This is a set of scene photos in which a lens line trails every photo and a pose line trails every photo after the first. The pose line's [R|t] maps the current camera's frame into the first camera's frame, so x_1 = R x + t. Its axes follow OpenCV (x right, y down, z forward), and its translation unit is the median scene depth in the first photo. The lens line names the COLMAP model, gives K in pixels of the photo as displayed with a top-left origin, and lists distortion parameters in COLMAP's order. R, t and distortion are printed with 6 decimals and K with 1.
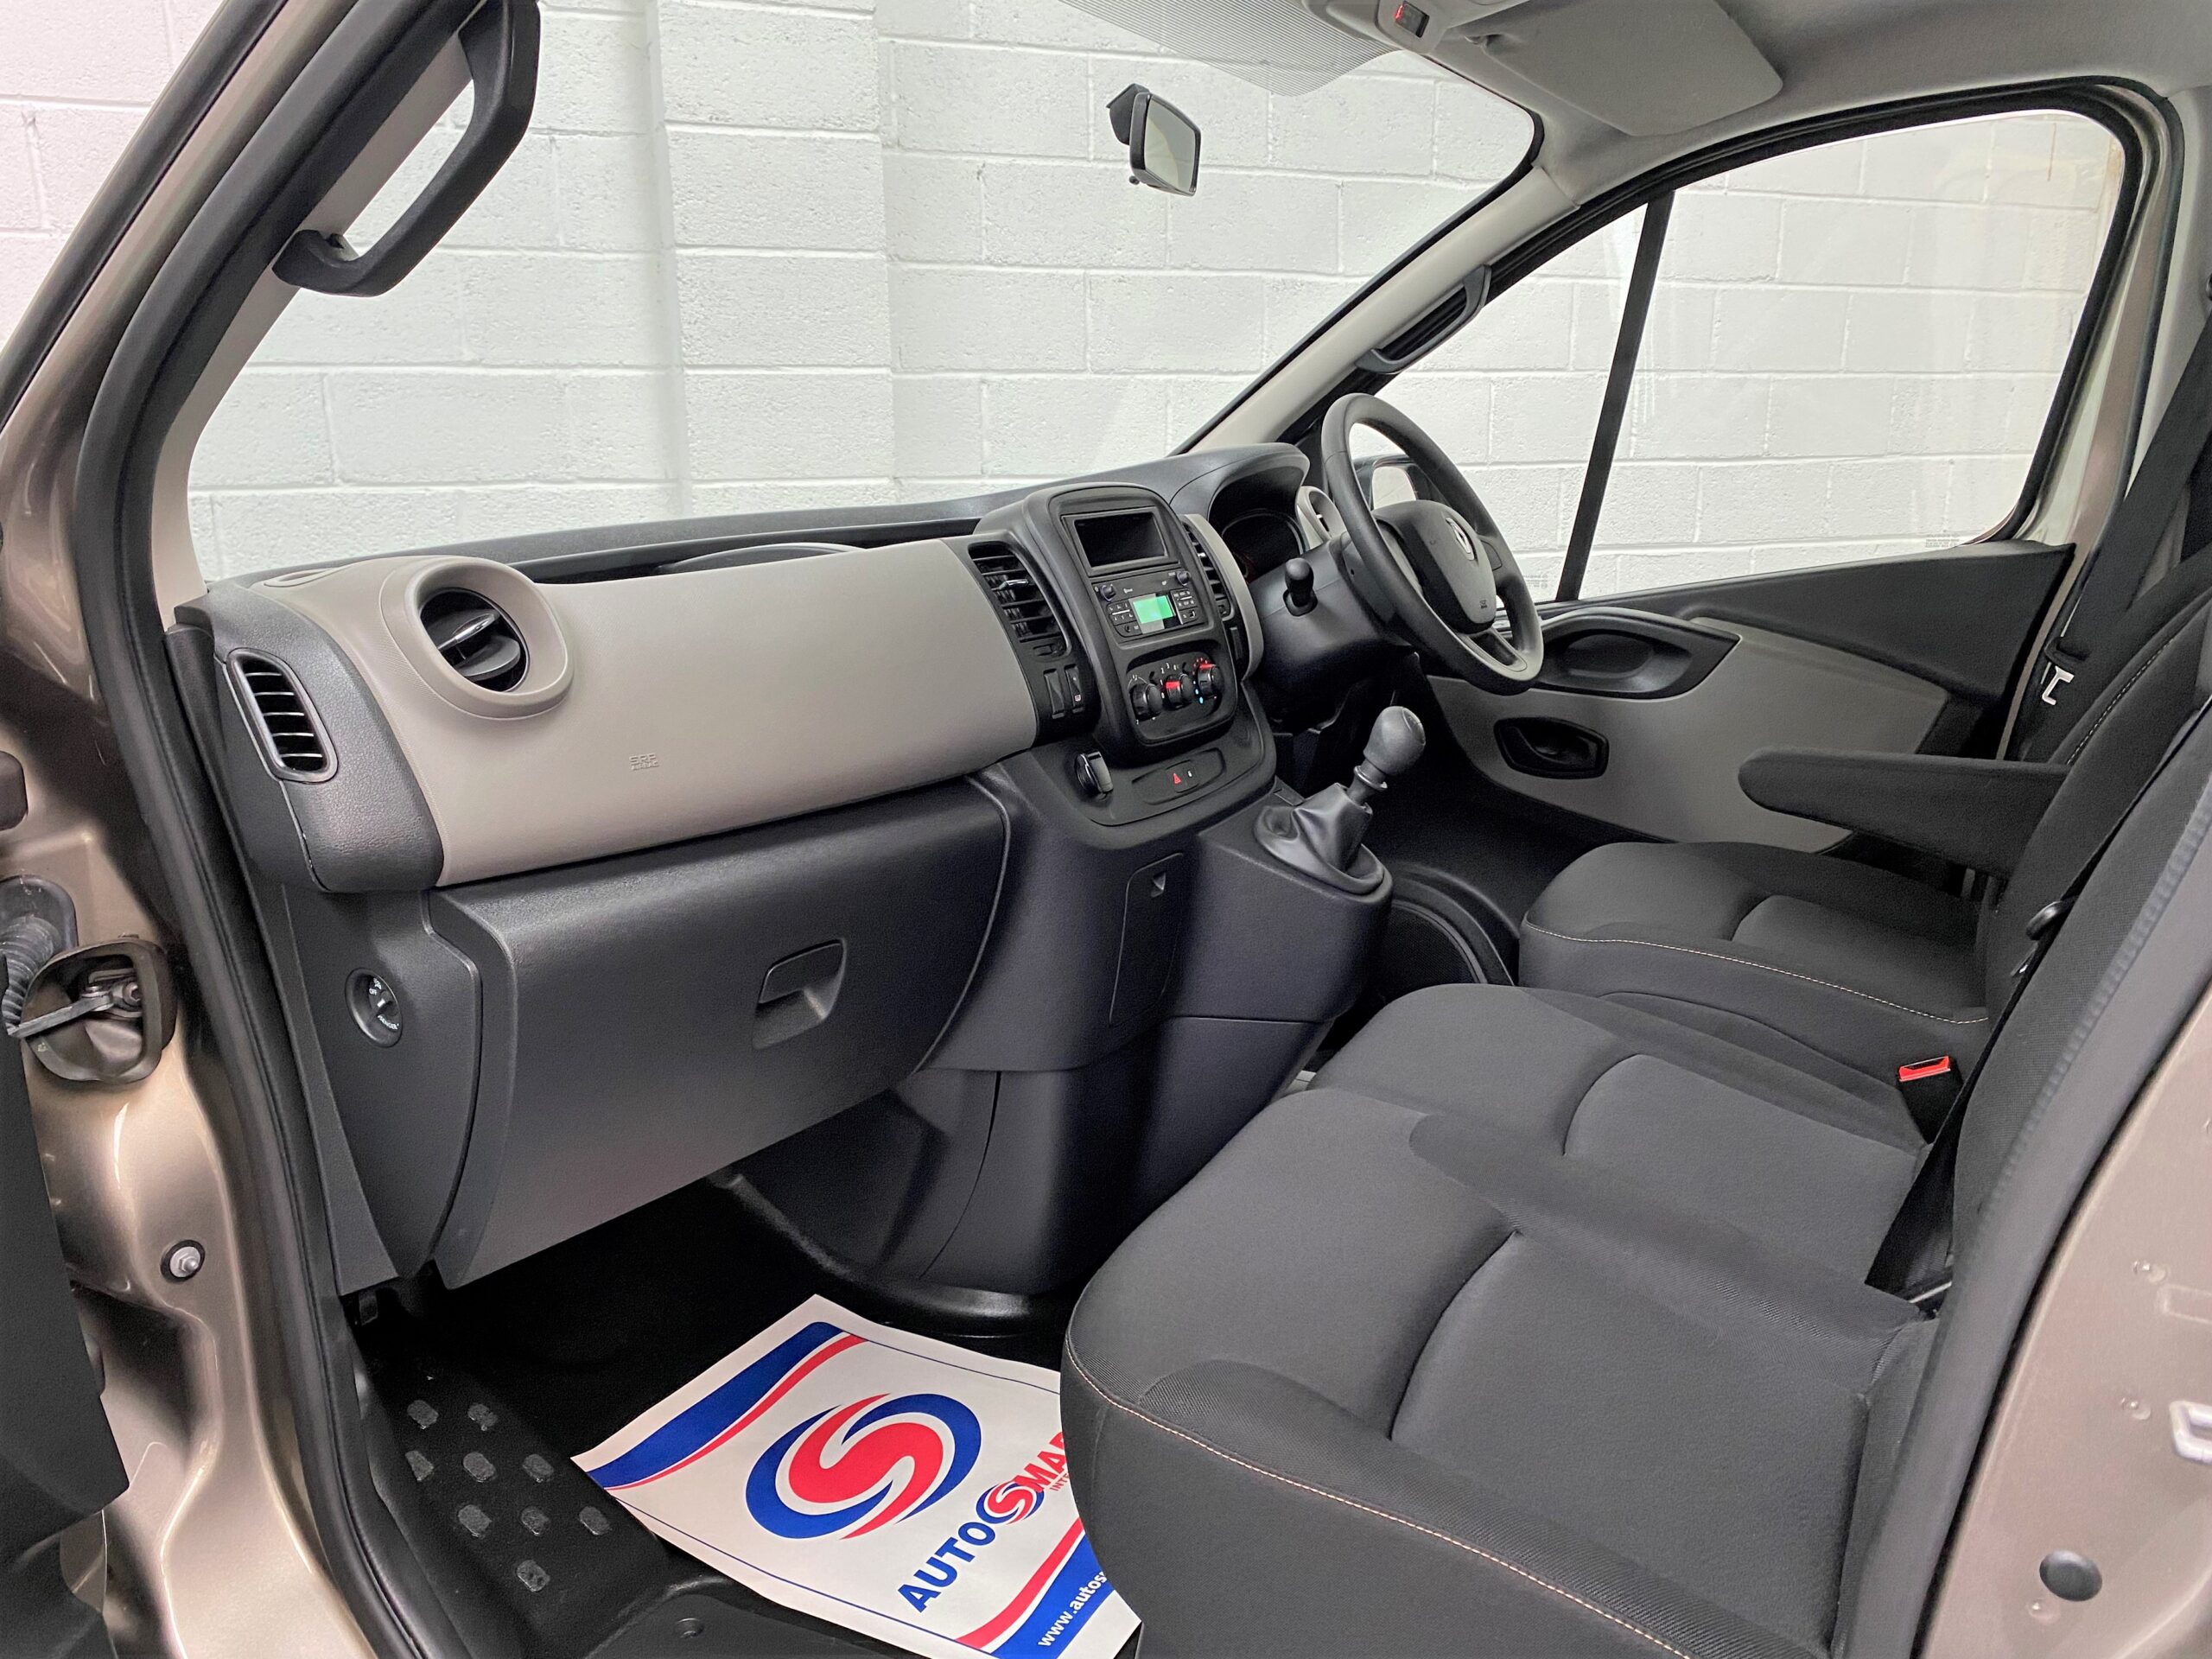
lens RADIAL K [[1713.8, 0, 1104.4], [0, 1713.8, 841.9], [0, 0, 1]] dist [0.020789, -0.005558]
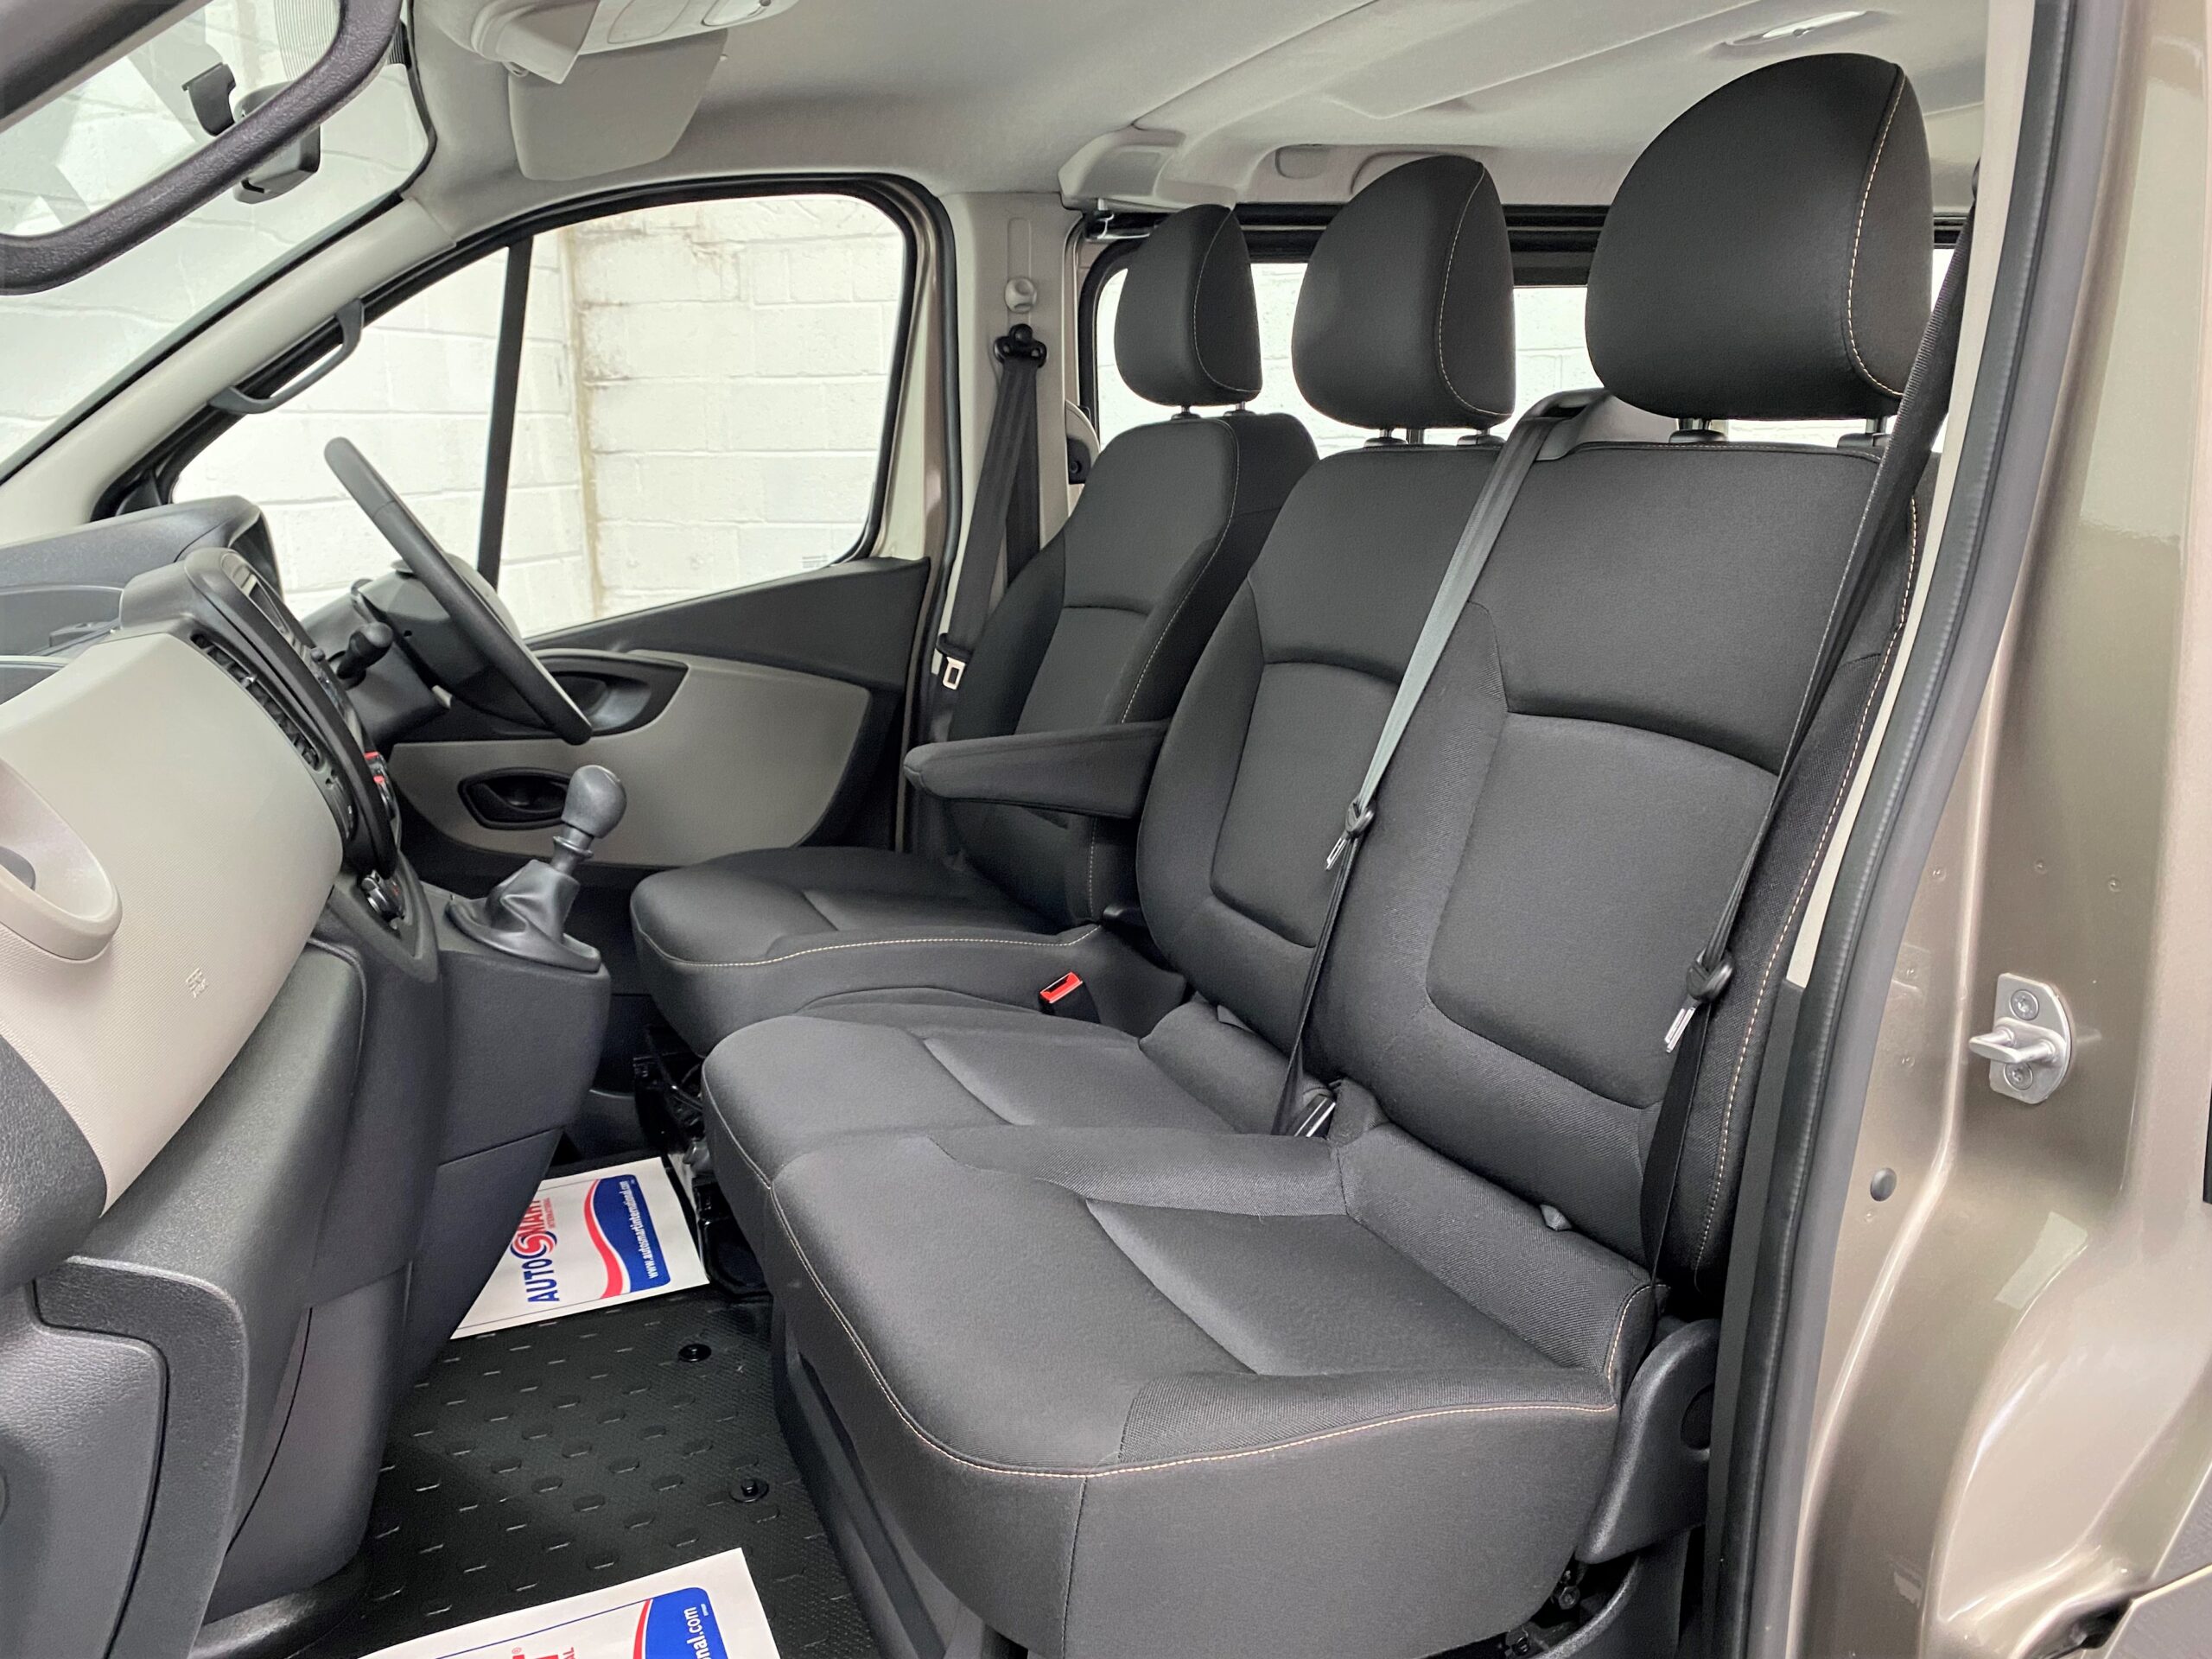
lens RADIAL K [[1683.3, 0, 1103.7], [0, 1683.3, 821.0], [0, 0, 1]] dist [0.070953, -0.177559]
pose [[0.617887, -0.182618, 0.764765, -0.282288], [0.205794, 0.976308, 0.066863, -0.040618], [-0.758857, 0.116070, 0.640830, 0.149577]]
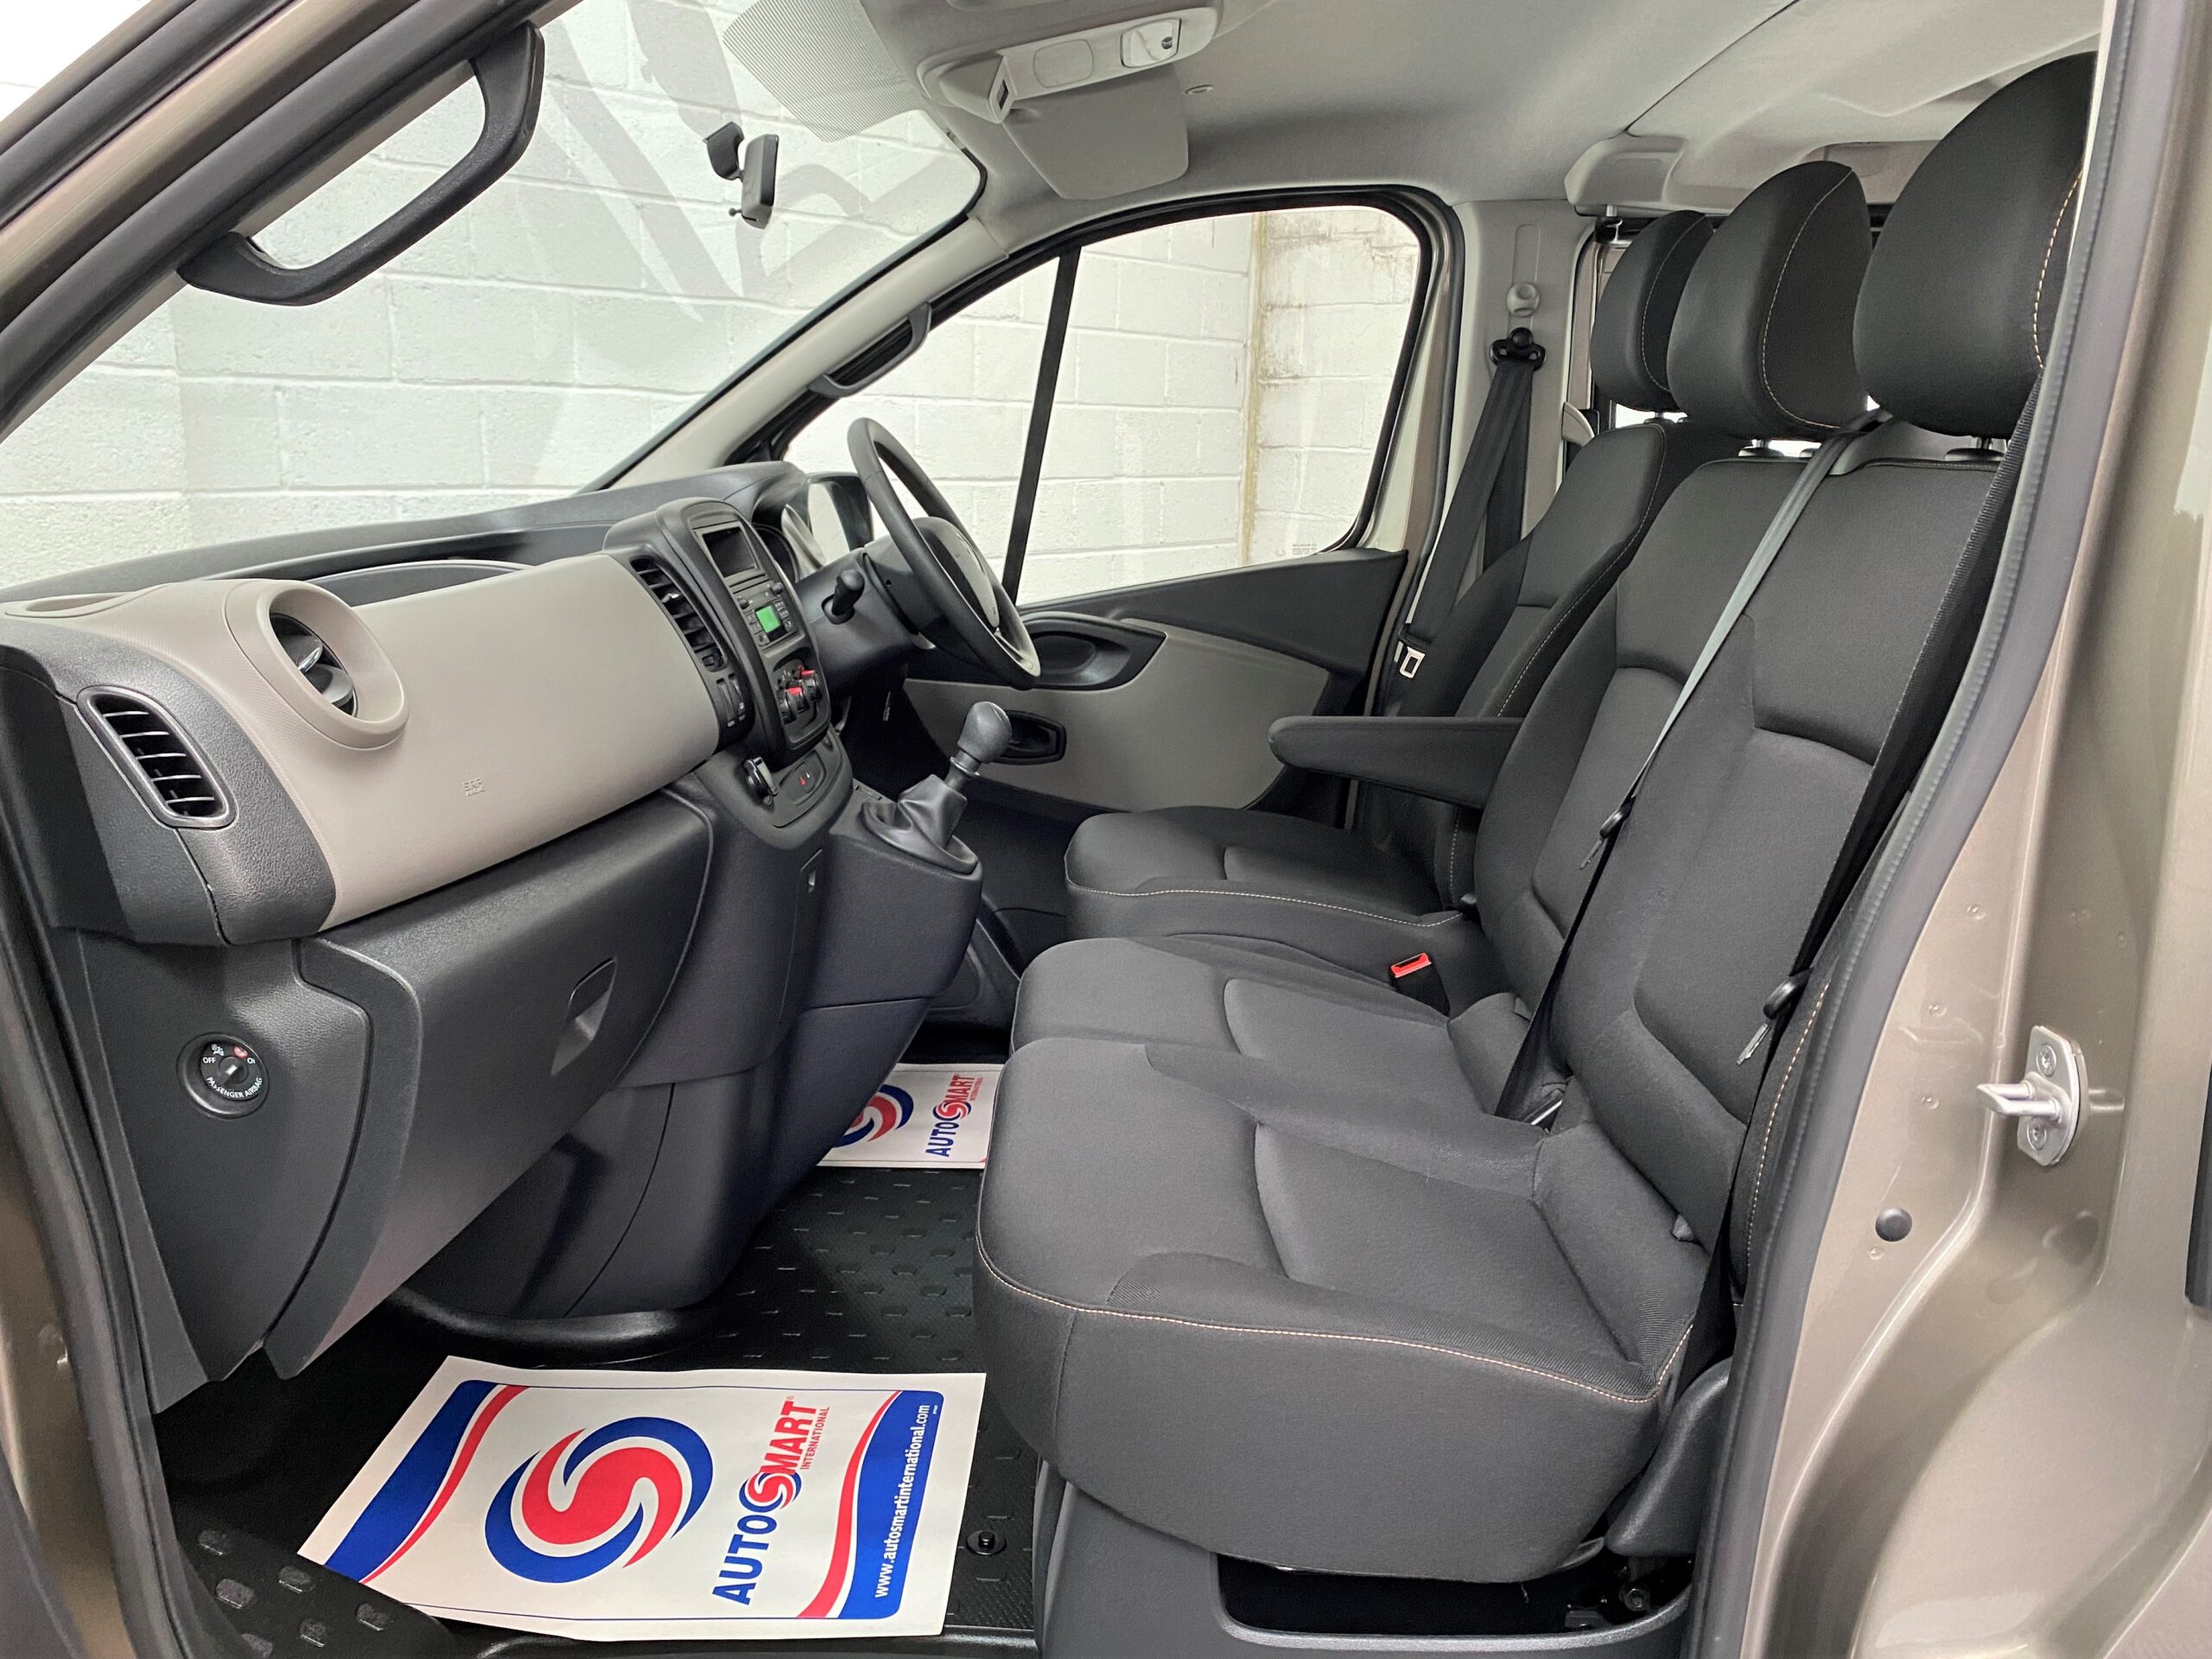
lens RADIAL K [[1689.0, 0, 1108.2], [0, 1689.0, 820.9], [0, 0, 1]] dist [0.076103, -0.151147]
pose [[0.887563, -0.084517, 0.452868, -0.199900], [0.092848, 0.995673, 0.003848, 0.001060], [-0.451234, 0.038633, 0.891569, -0.008159]]
